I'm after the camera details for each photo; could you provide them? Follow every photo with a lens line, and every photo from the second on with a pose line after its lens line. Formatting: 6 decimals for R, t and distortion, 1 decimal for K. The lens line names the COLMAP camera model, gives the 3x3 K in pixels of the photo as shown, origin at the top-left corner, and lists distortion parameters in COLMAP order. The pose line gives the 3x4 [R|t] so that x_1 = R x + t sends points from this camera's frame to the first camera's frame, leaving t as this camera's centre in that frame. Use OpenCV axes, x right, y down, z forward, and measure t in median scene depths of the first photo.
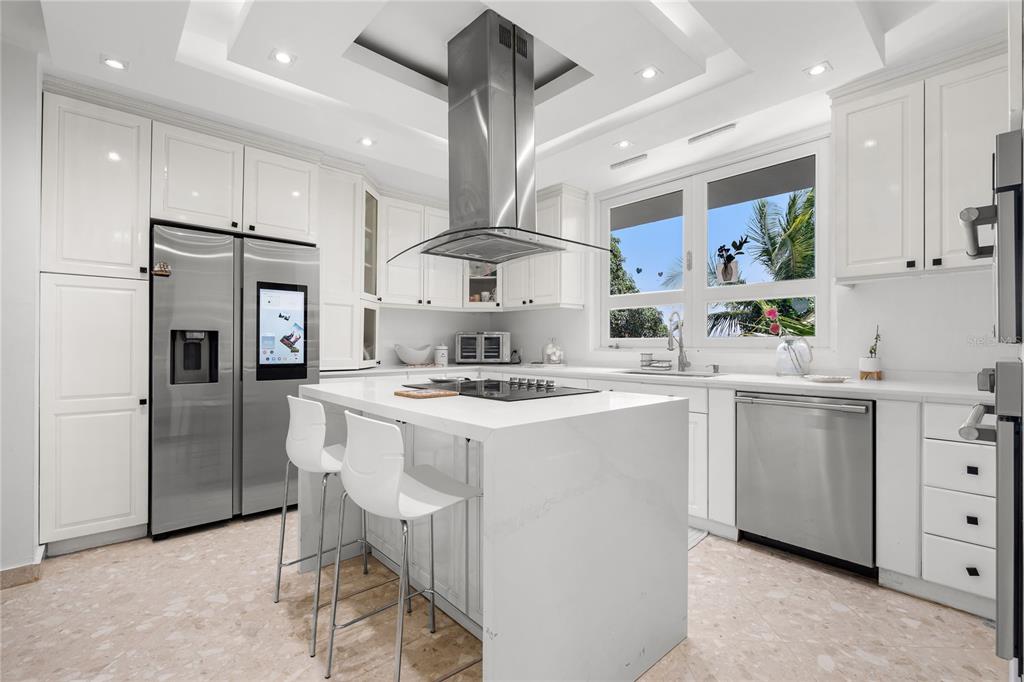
lens RADIAL K [[456.3, 0, 507.0], [0, 456.3, 343.0], [0, 0, 1]] dist [-0.002500, 0.000202]
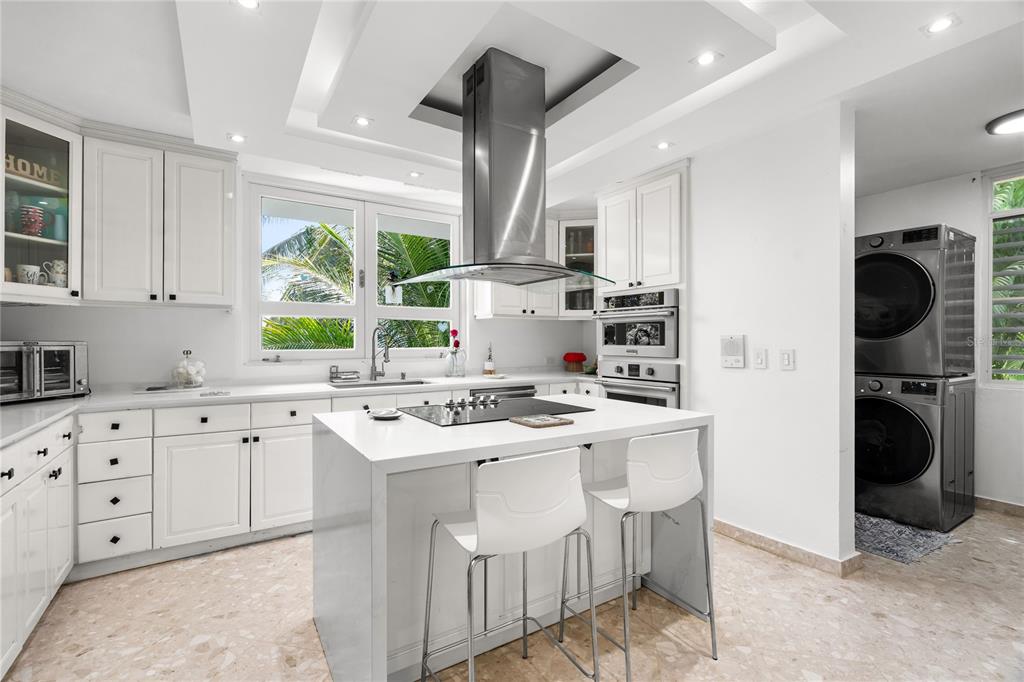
lens RADIAL K [[456.3, 0, 507.0], [0, 456.3, 343.0], [0, 0, 1]] dist [-0.002500, 0.000202]
pose [[0.164059, -0.006716, 0.986428, -0.562103], [-0.001194, 0.999975, 0.007007, -0.031444], [-0.986450, -0.002328, 0.164047, 0.436279]]
